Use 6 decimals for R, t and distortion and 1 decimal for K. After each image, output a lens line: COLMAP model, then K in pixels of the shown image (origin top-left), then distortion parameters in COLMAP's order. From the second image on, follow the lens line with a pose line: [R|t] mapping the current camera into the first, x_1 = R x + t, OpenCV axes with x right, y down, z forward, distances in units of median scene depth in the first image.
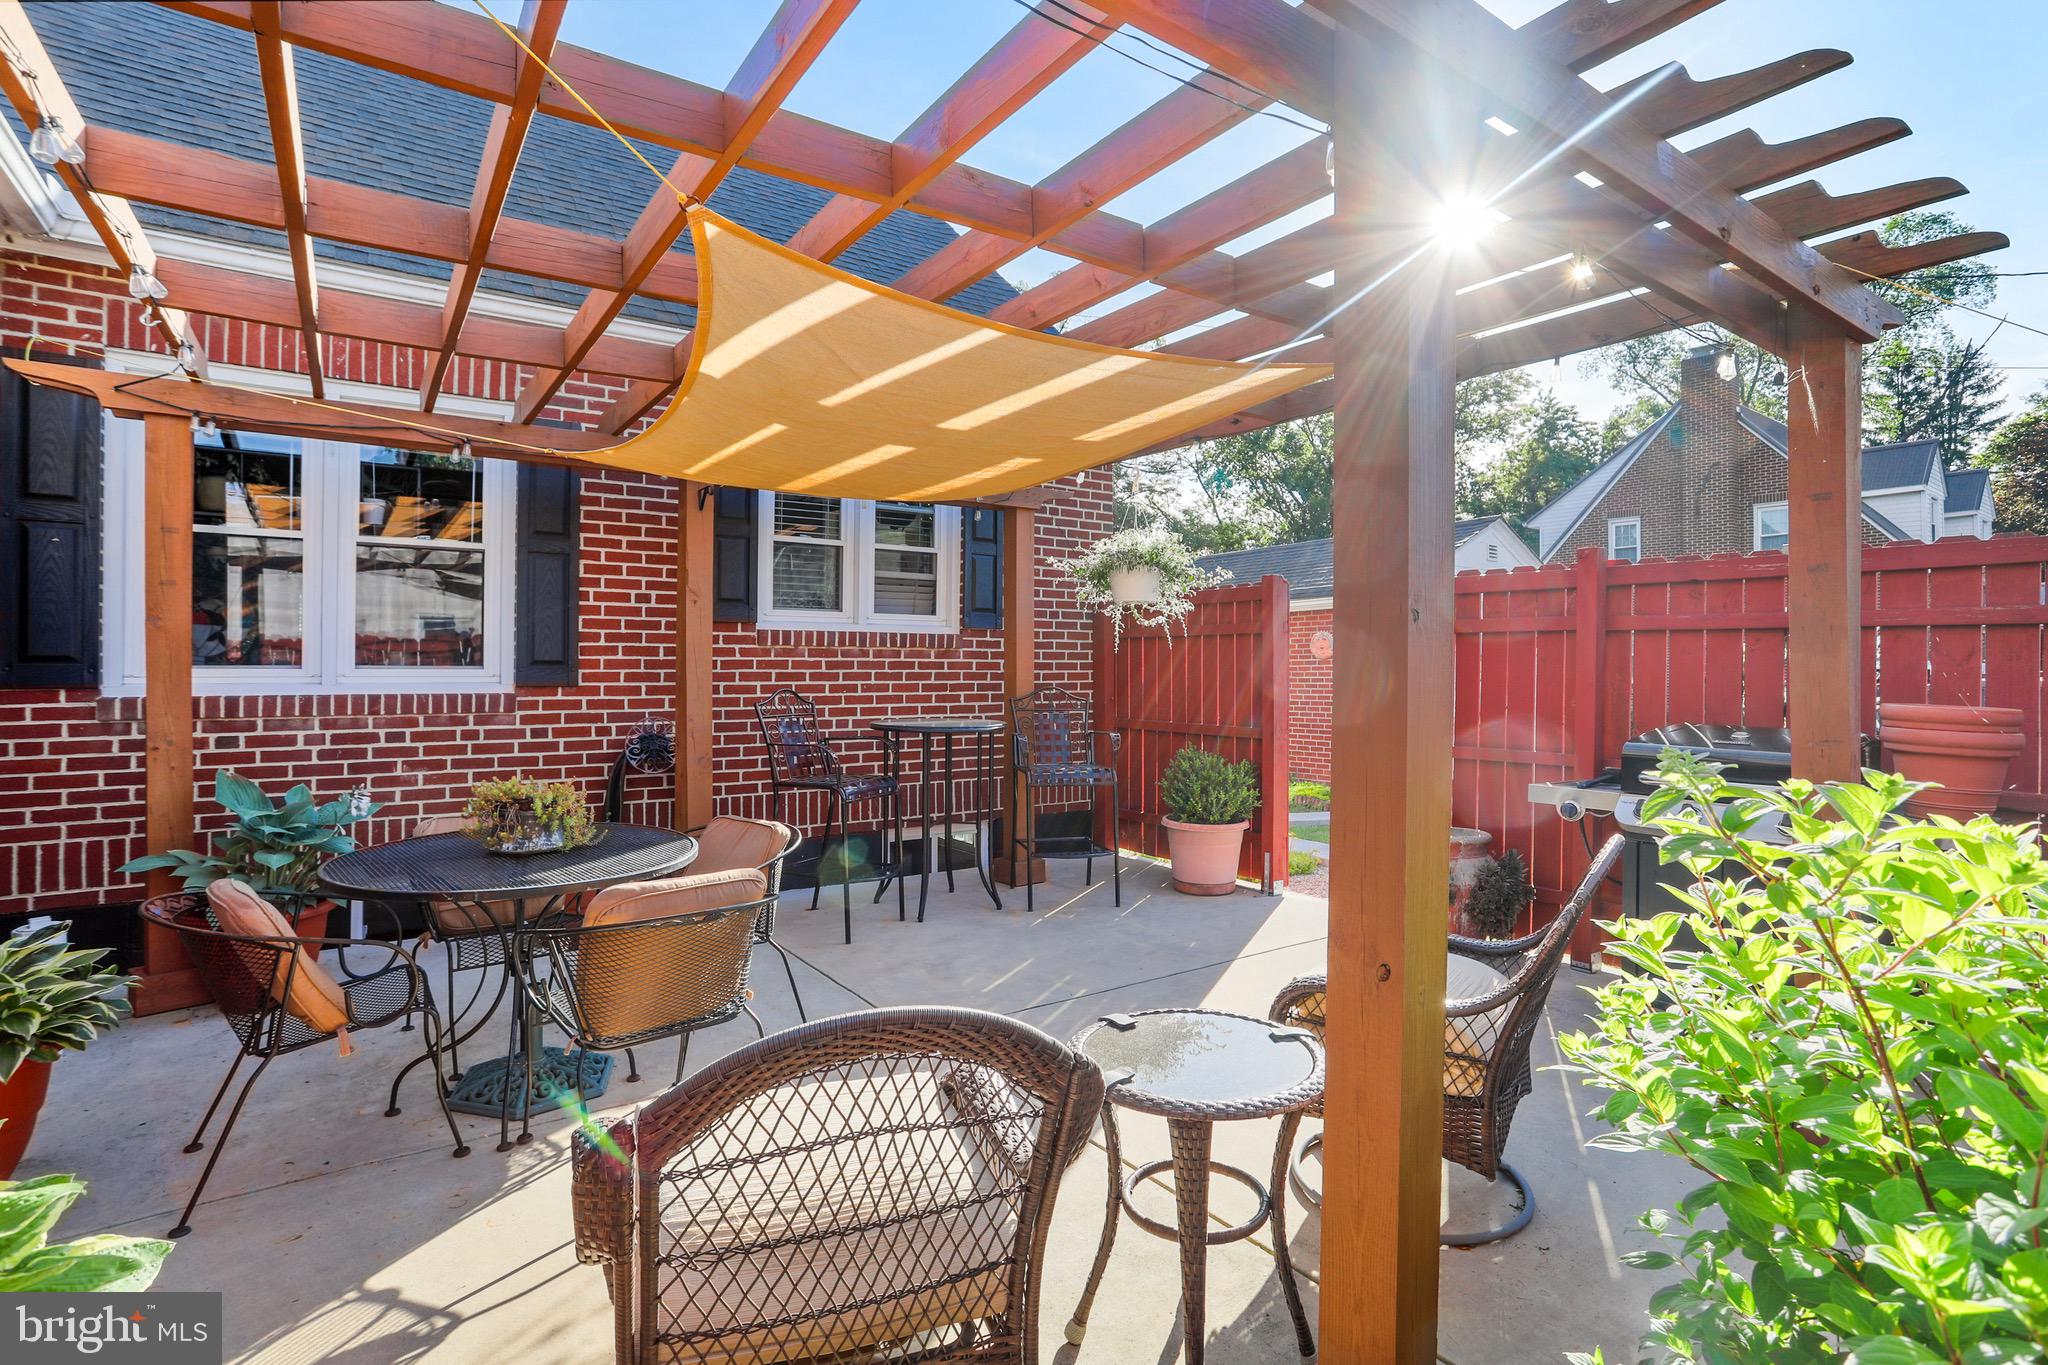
lens RADIAL K [[1023.6, 0, 1021.9], [0, 1023.6, 672.6], [0, 0, 1]] dist [-0.049545, 0.020593]
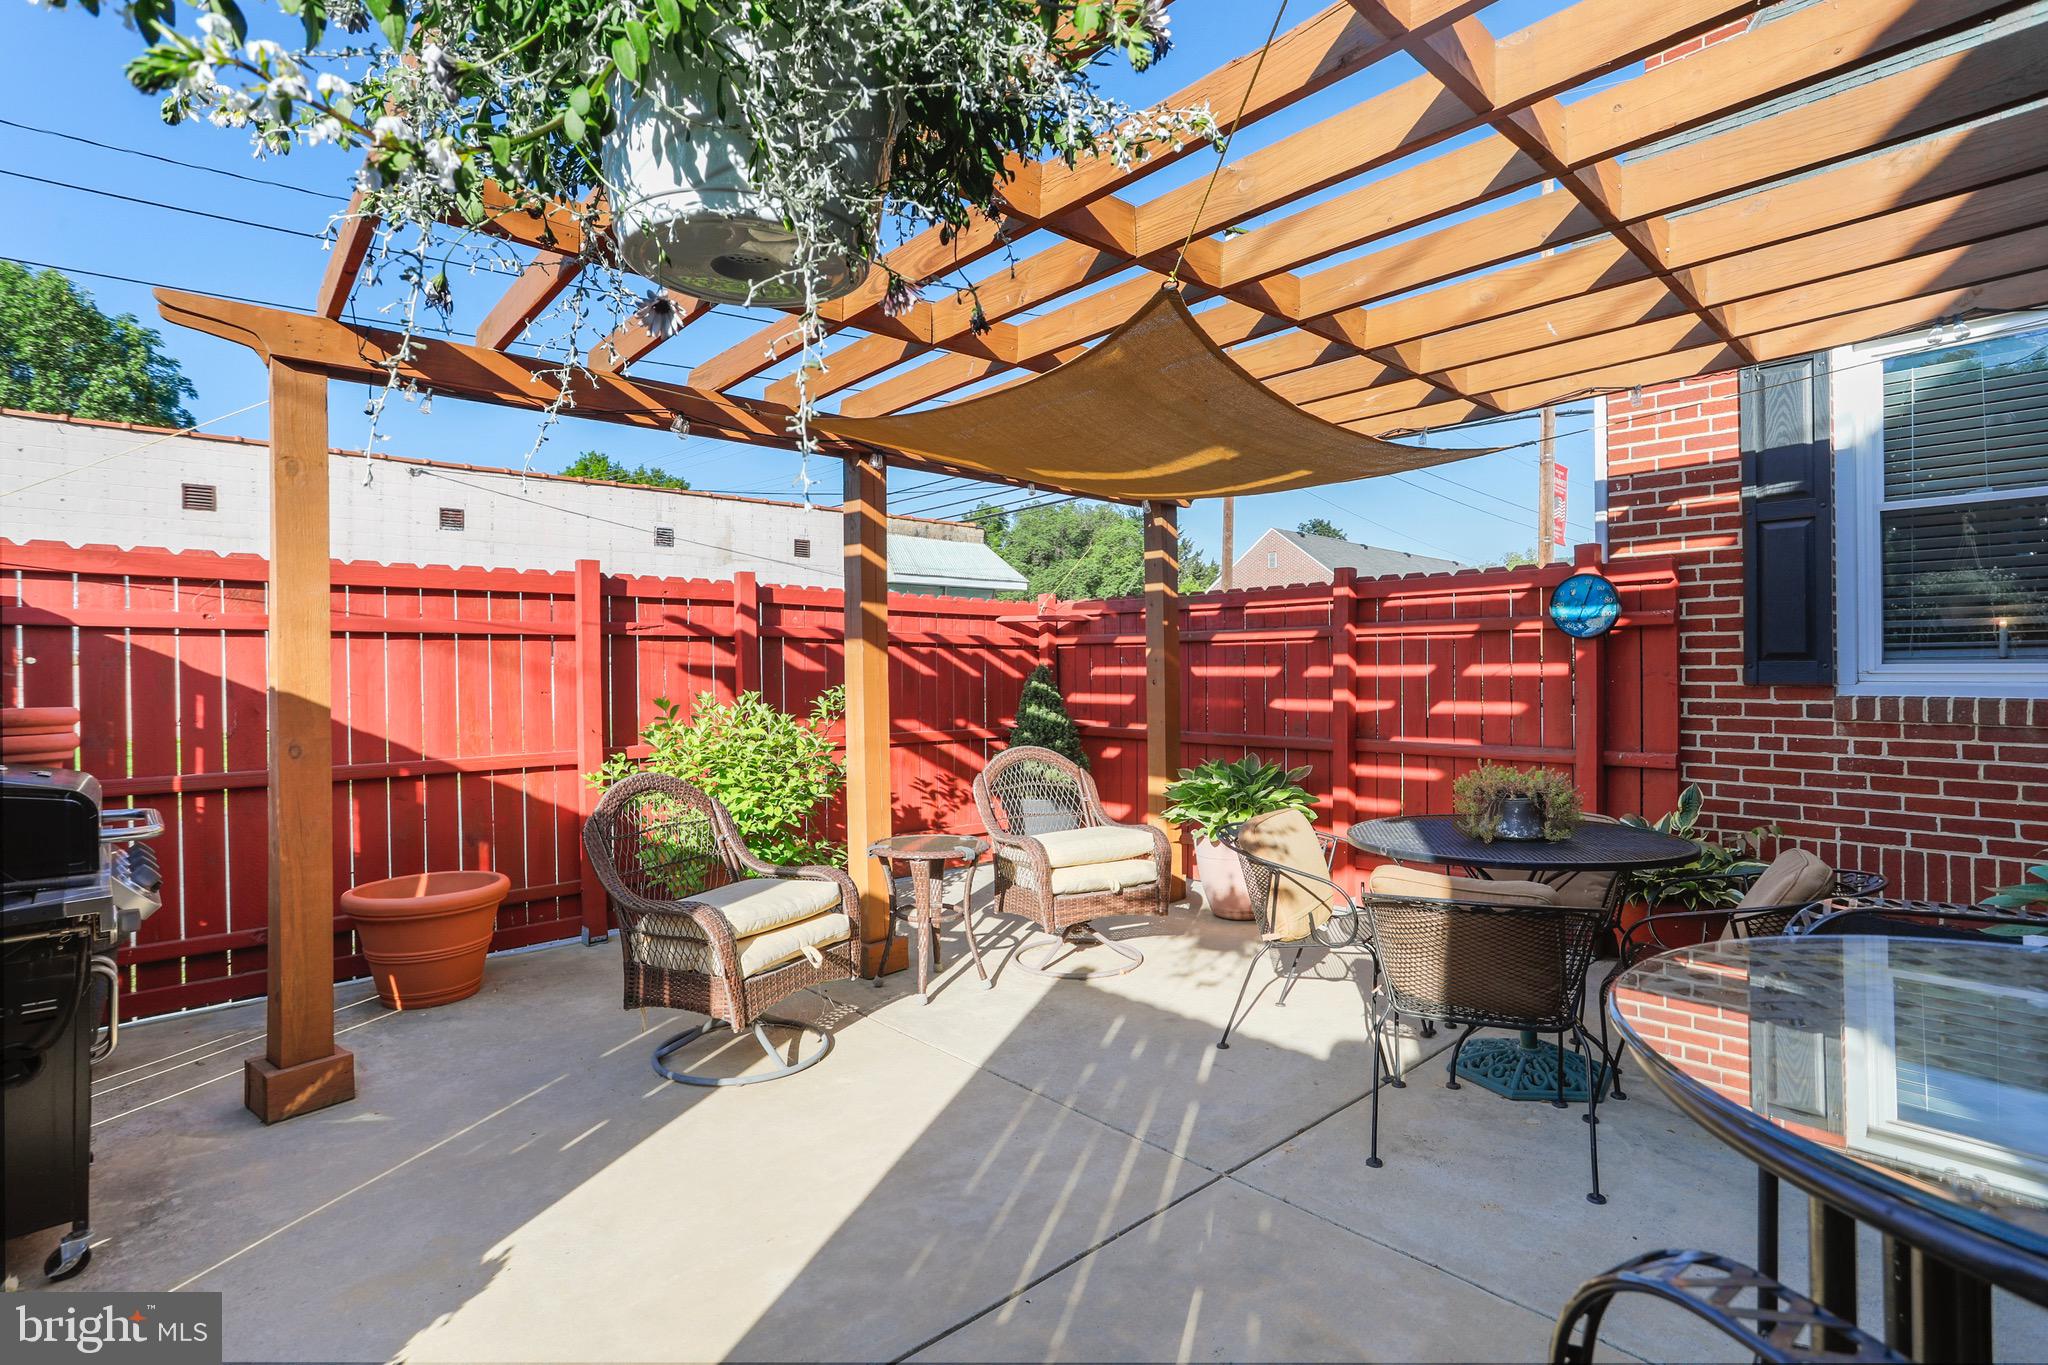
lens RADIAL K [[1023.6, 0, 1024.5], [0, 1023.6, 678.1], [0, 0, 1]] dist [-0.049545, 0.020593]
pose [[-0.996559, 0.009171, -0.082382, 0.063831], [0.008386, 0.999916, 0.009861, -0.007204], [0.082465, 0.009136, -0.996552, 1.237534]]
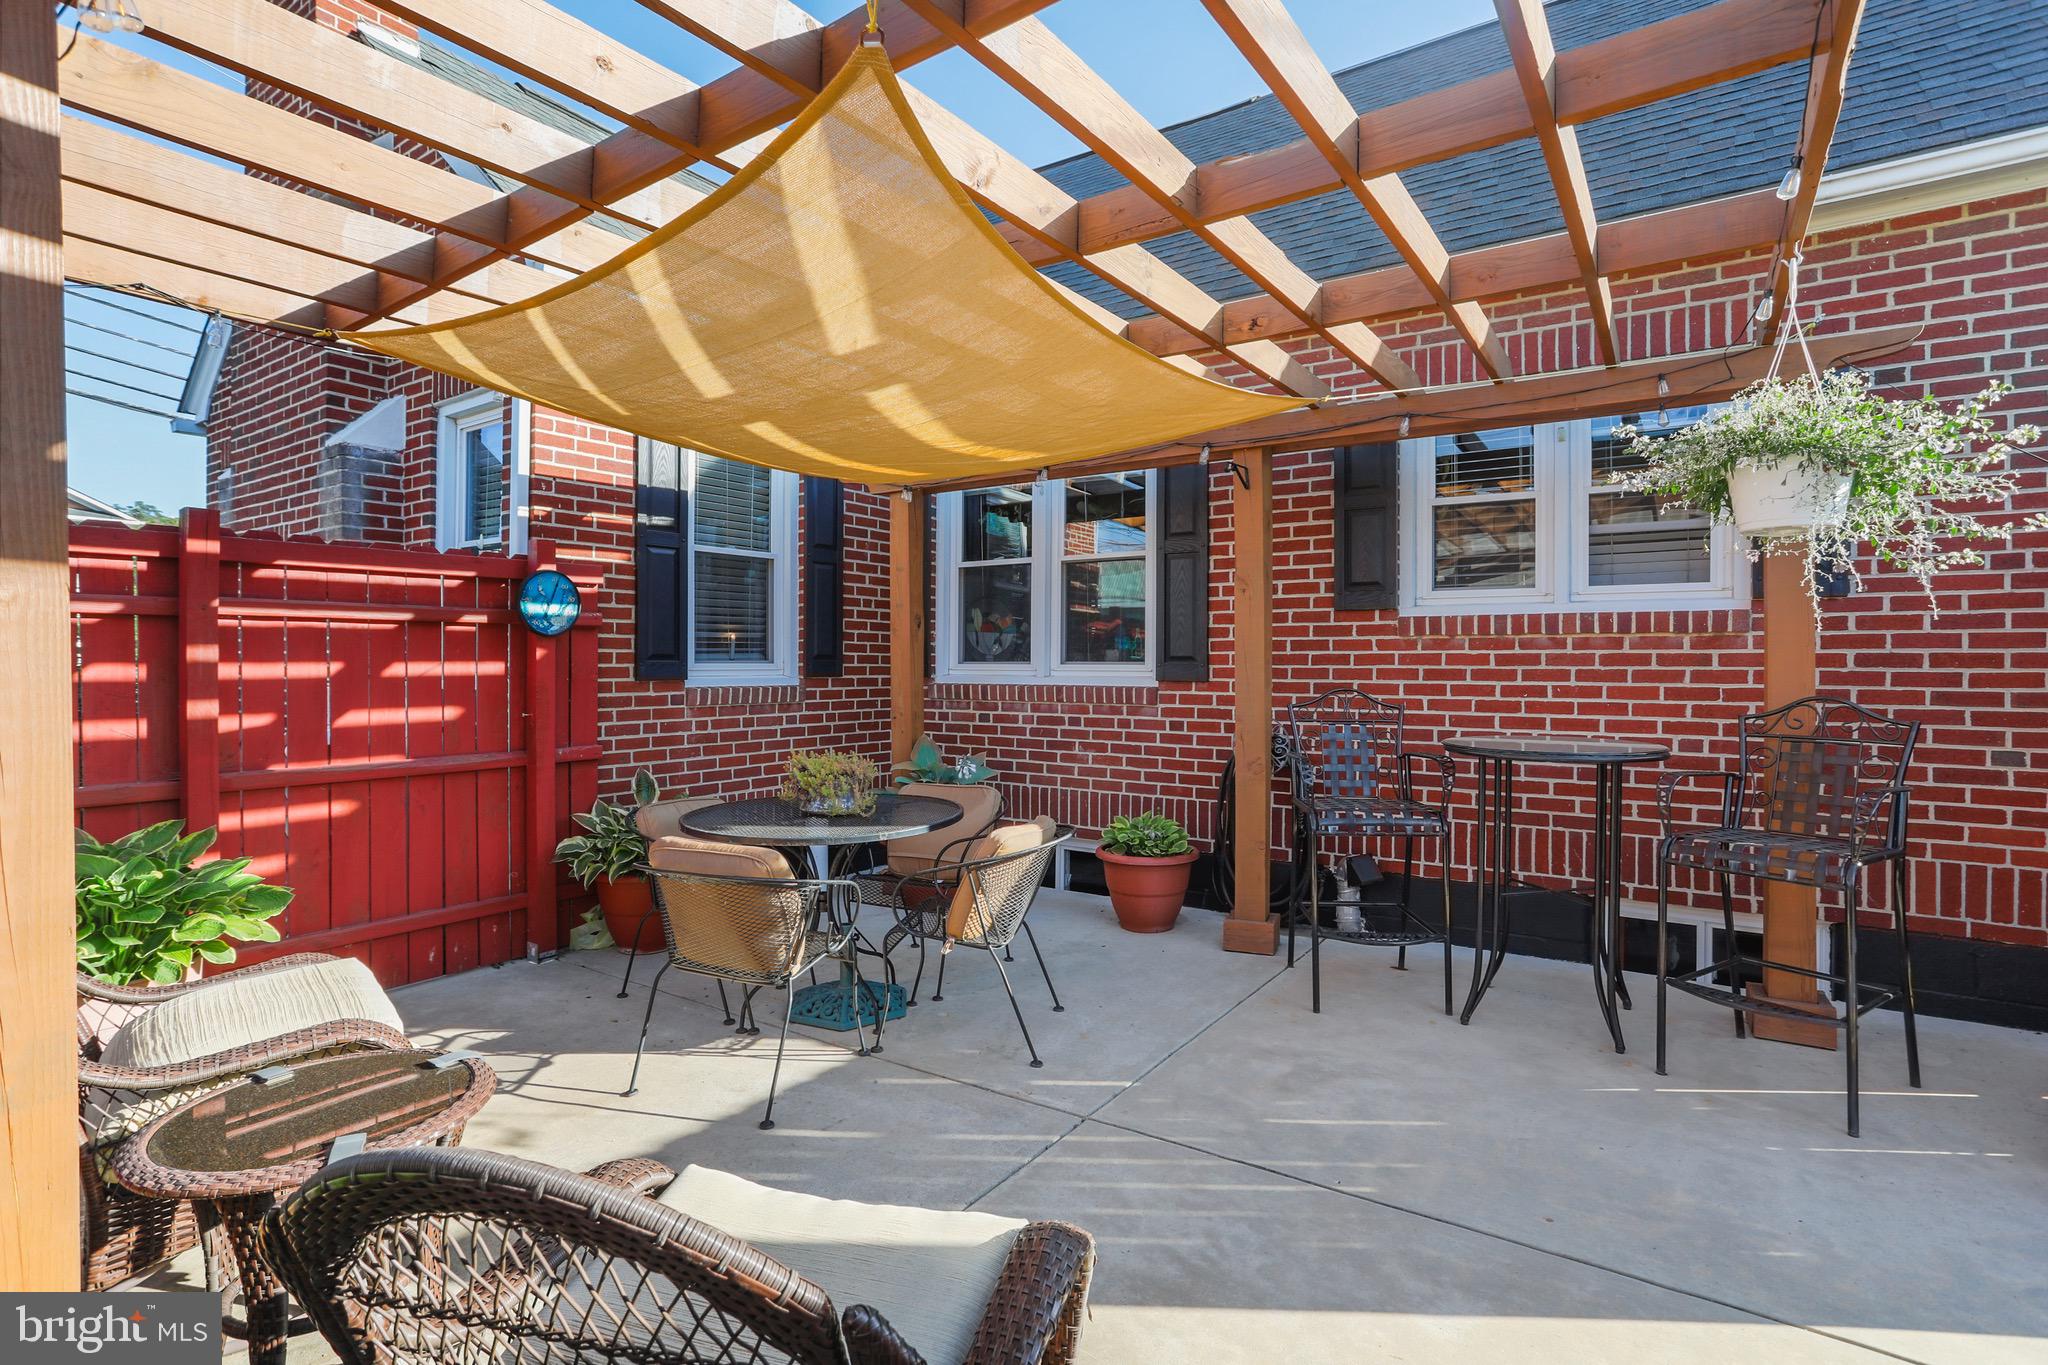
lens RADIAL K [[1023.6, 0, 1025.0], [0, 1023.6, 670.8], [0, 0, 1]] dist [-0.049545, 0.020593]
pose [[0.333464, 0.010151, -0.942708, 0.463739], [0.000466, 0.999940, 0.010932, -0.008714], [0.942763, -0.004085, 0.333439, 0.488804]]
